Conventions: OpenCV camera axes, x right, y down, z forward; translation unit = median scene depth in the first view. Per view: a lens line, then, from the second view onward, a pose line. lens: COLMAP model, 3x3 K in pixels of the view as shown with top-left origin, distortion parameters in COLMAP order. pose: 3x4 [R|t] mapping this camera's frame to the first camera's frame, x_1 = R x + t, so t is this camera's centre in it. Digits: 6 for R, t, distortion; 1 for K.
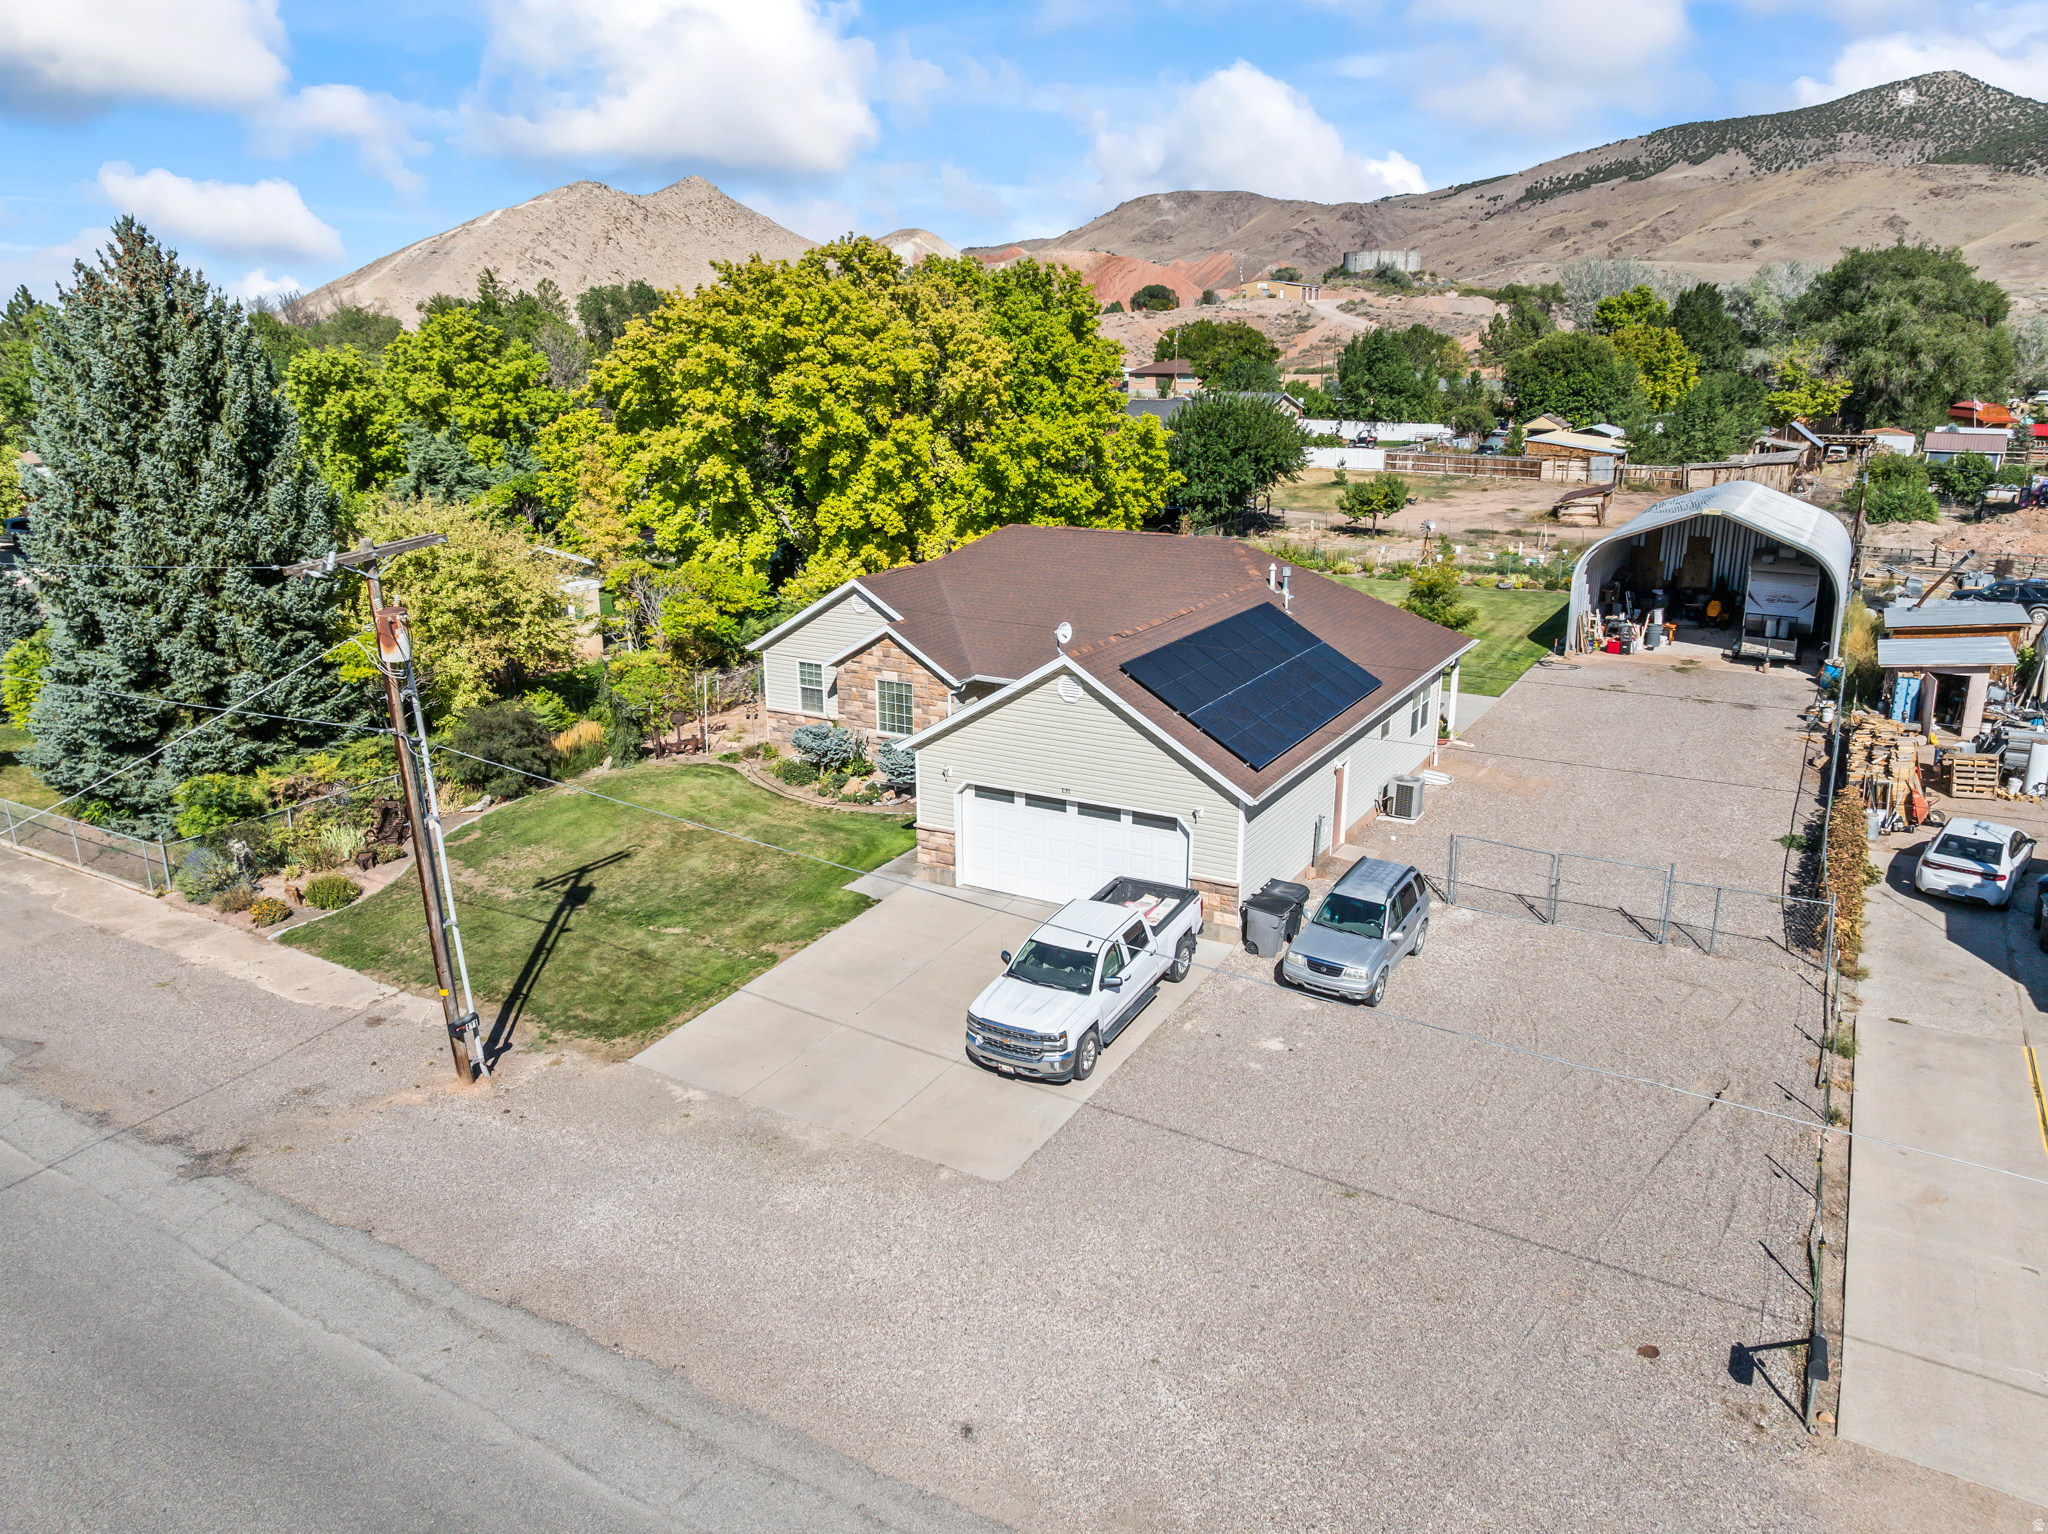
lens RADIAL K [[1437.6, 0, 1034.5], [0, 1437.6, 759.9], [0, 0, 1]] dist [-0.045679, 0.009925]
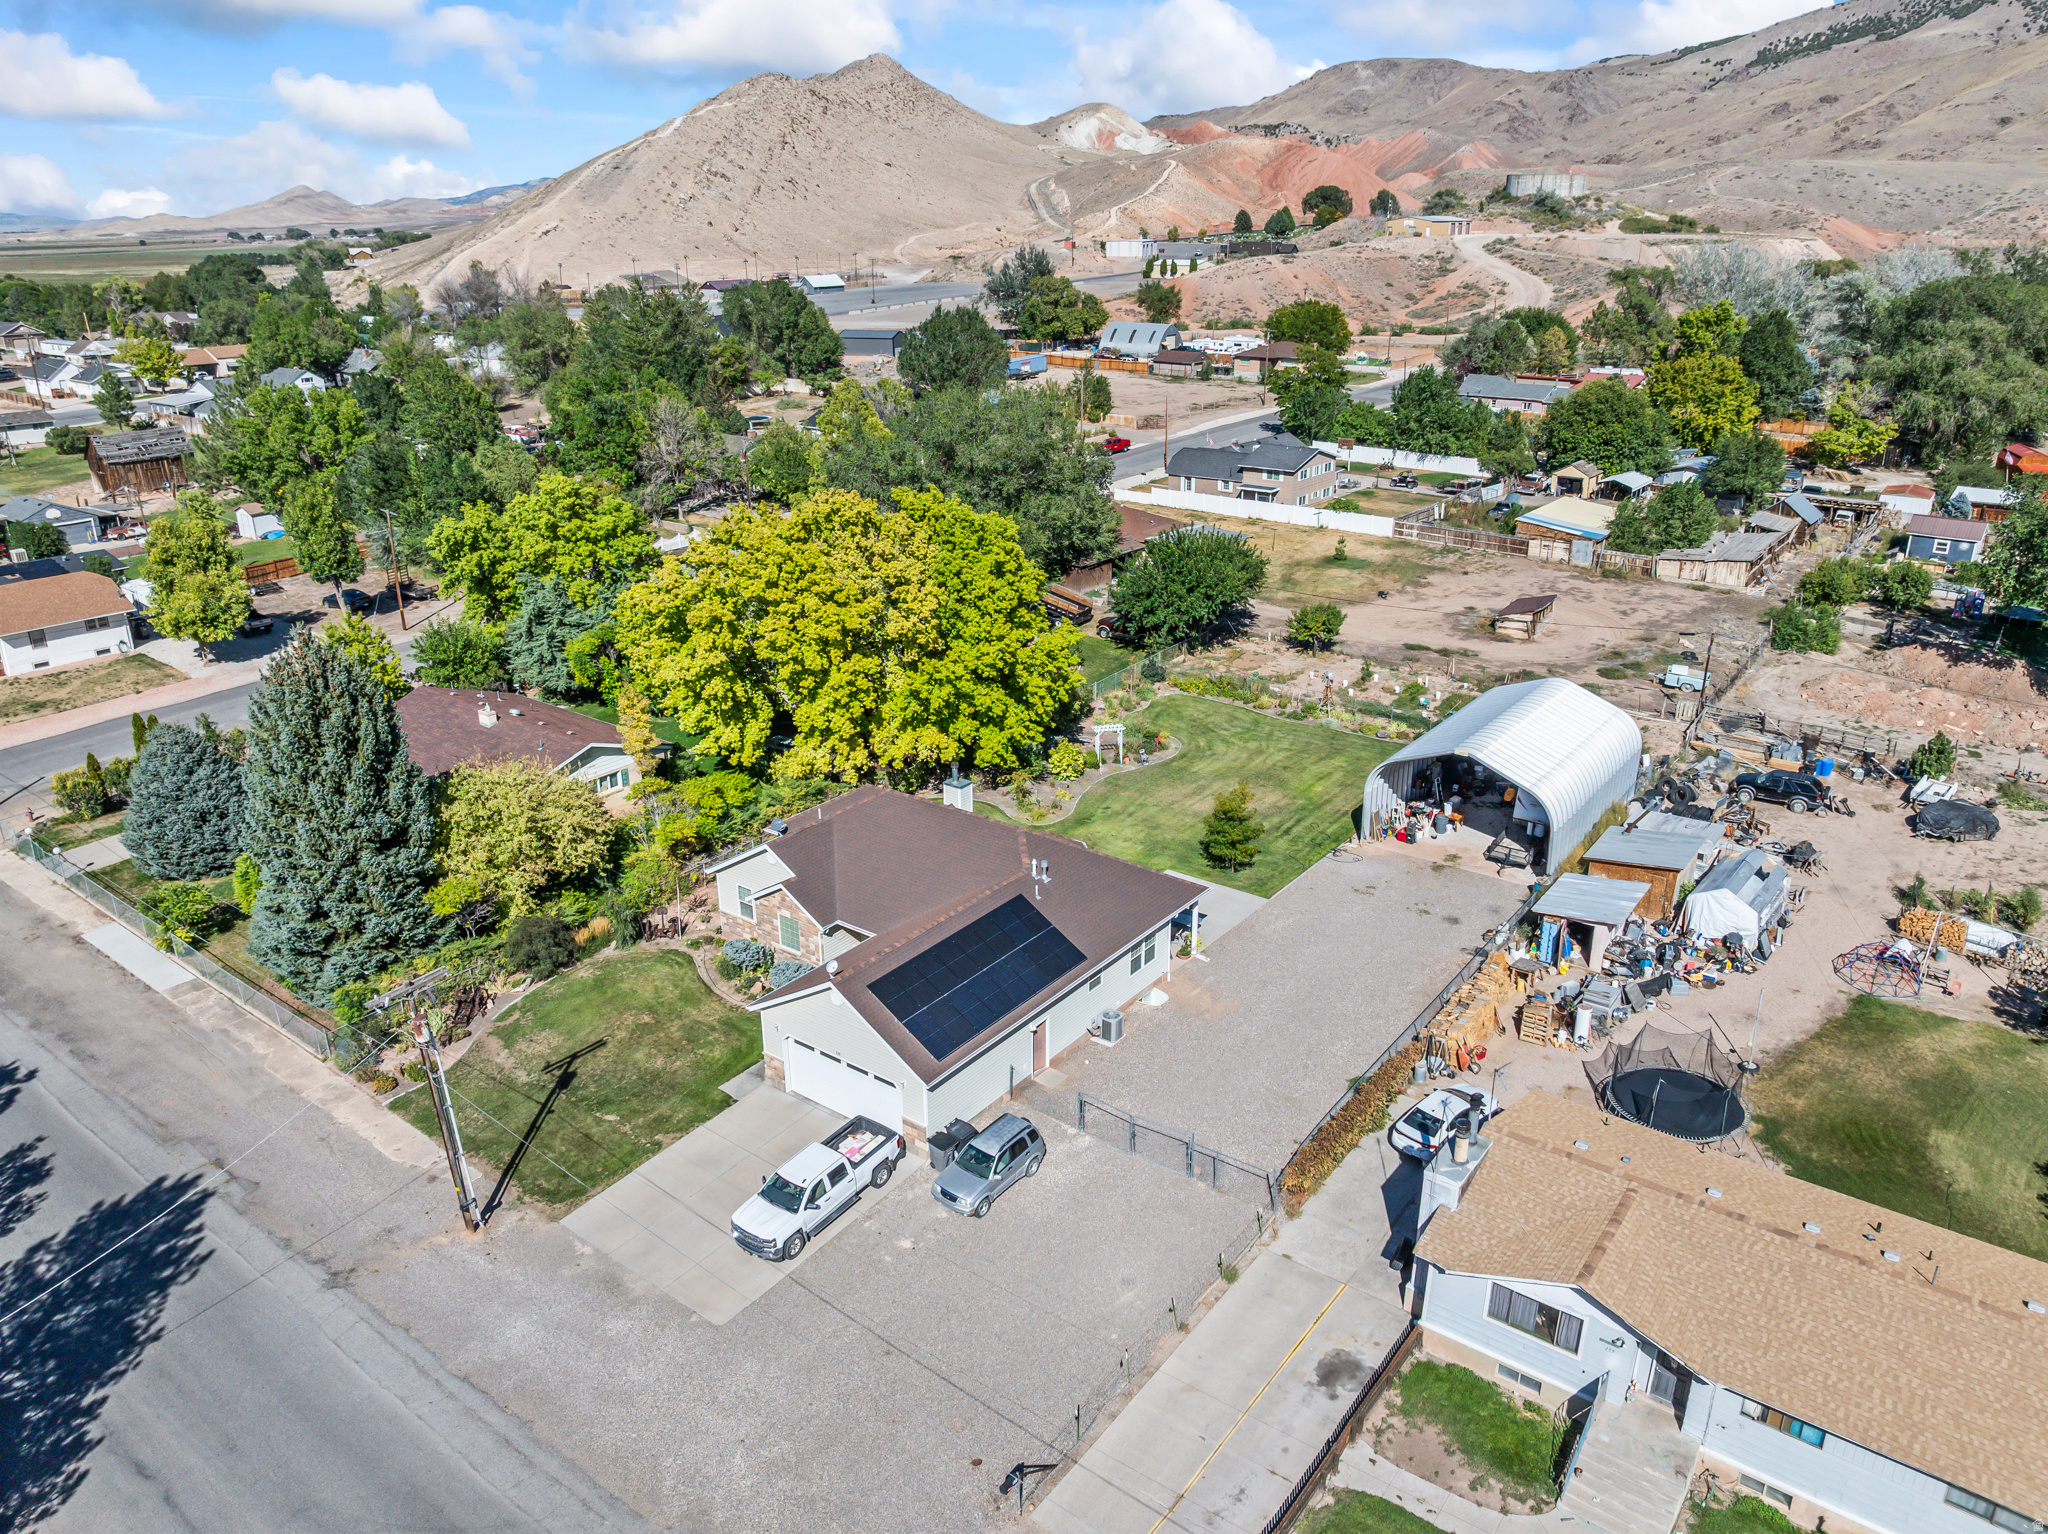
lens RADIAL K [[1437.6, 0, 1034.5], [0, 1437.6, 759.9], [0, 0, 1]] dist [-0.045679, 0.009925]
pose [[0.992090, 0.041863, -0.118338, 0.307235], [-0.031717, 0.995759, 0.086357, -0.334009], [0.121452, -0.081921, 0.989211, -0.408258]]
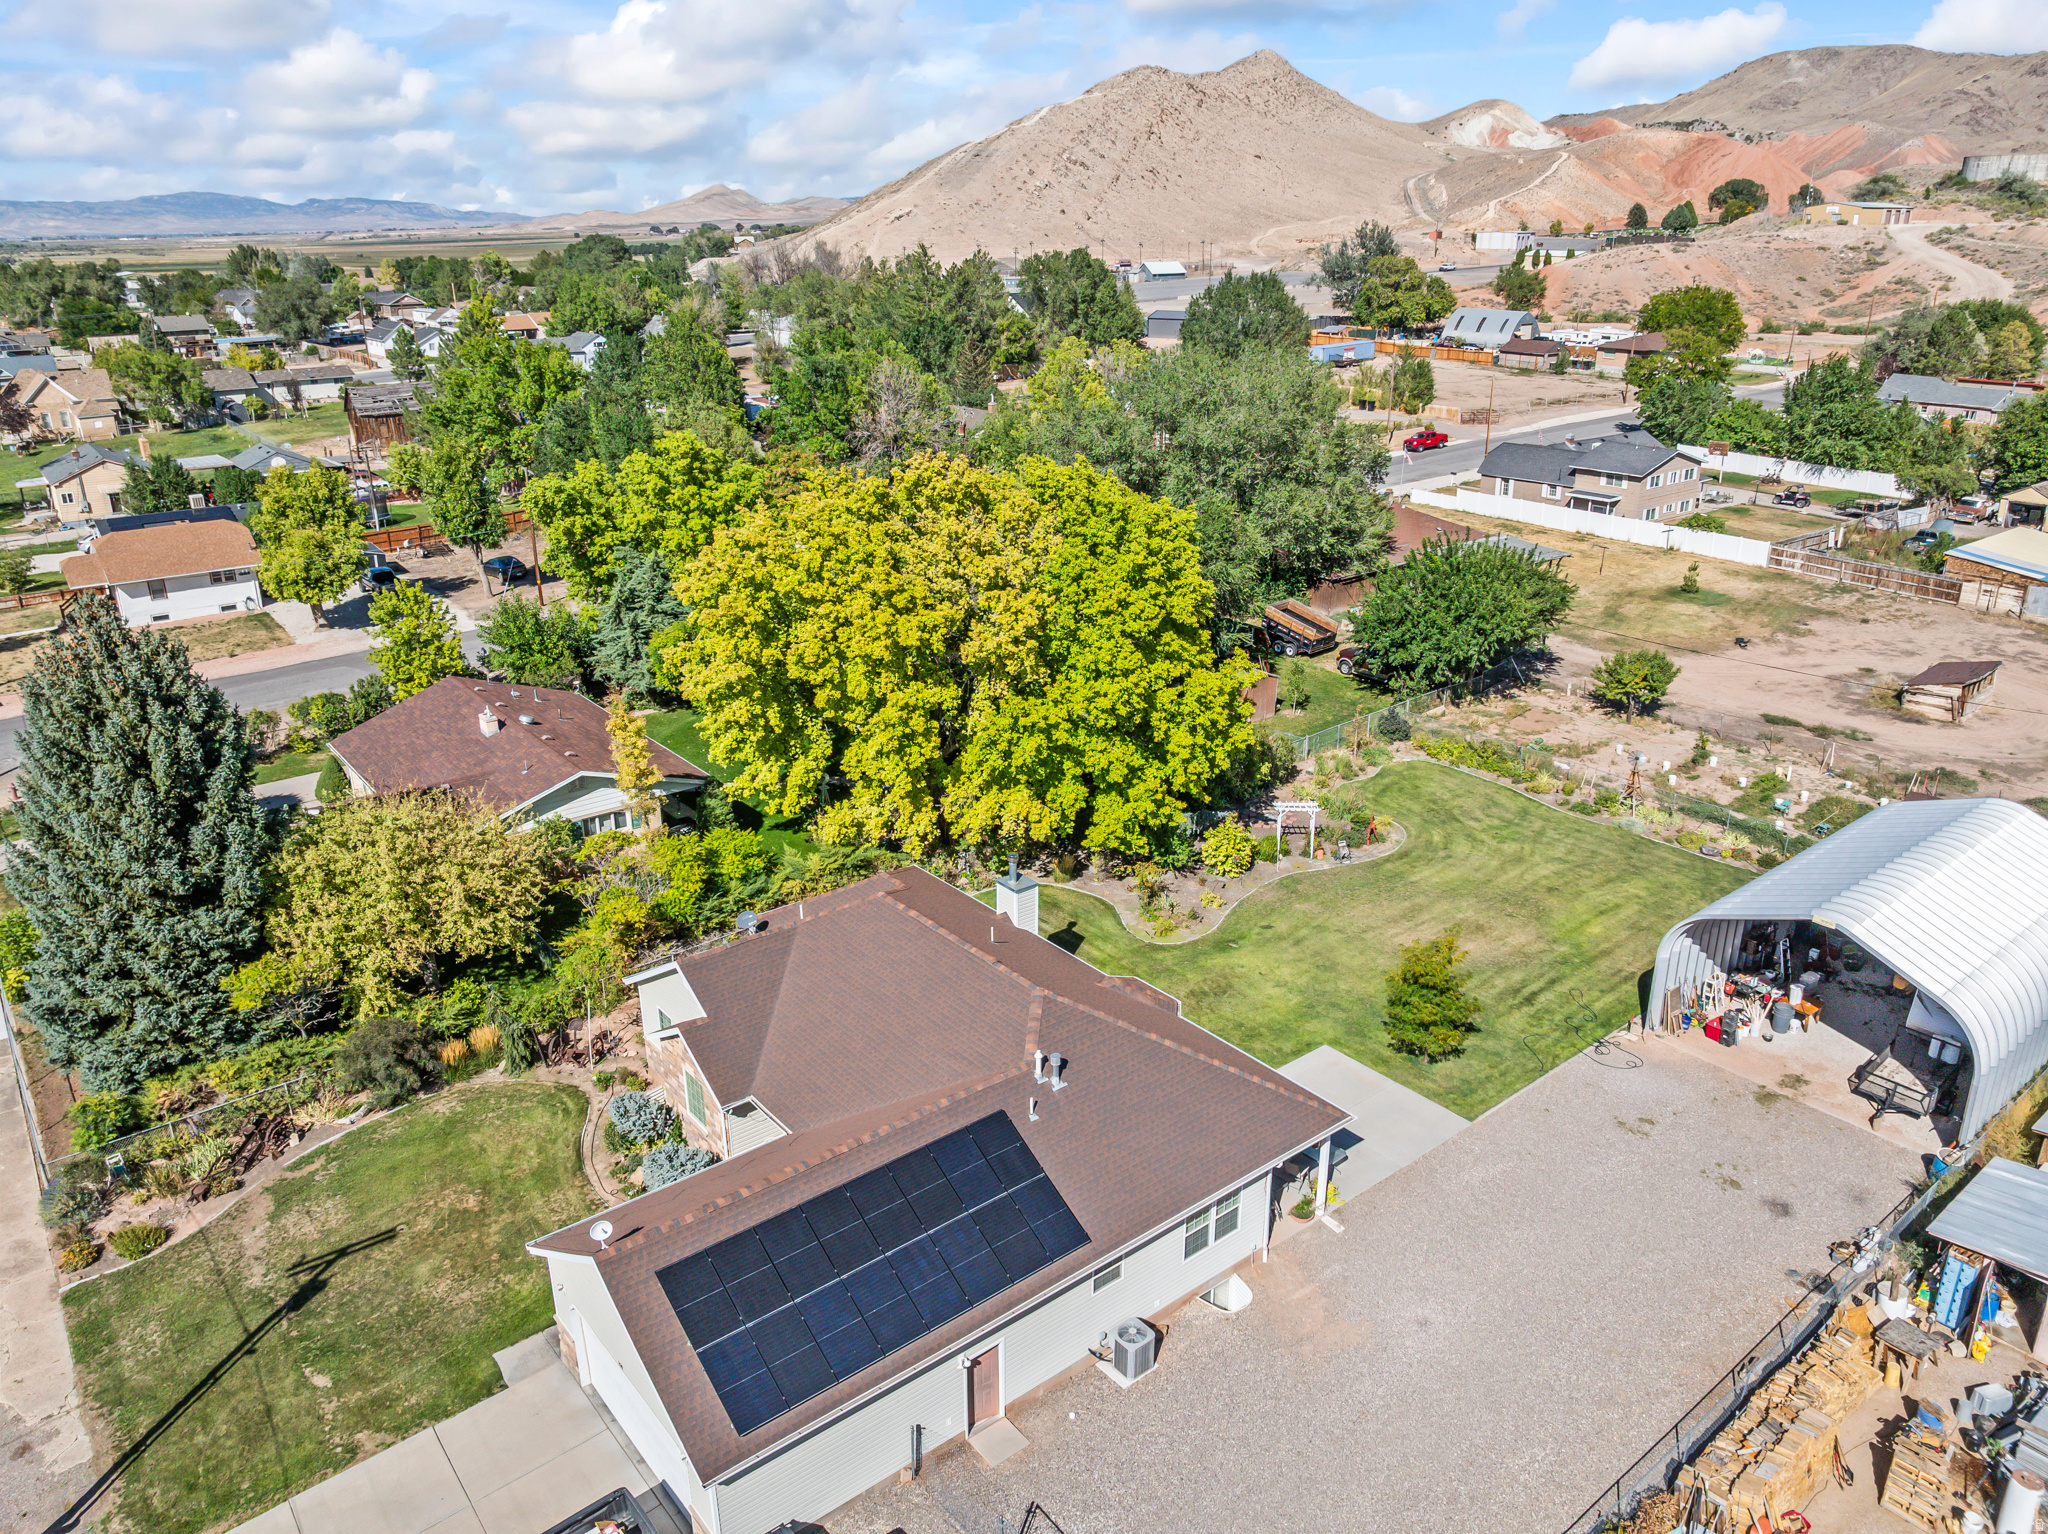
lens RADIAL K [[1437.6, 0, 1034.5], [0, 1437.6, 759.9], [0, 0, 1]] dist [-0.045679, 0.009925]
pose [[0.930910, 0.127438, -0.342294, 0.407957], [-0.098821, 0.990082, 0.099857, -0.370541], [0.351625, -0.059132, 0.934271, 0.158707]]
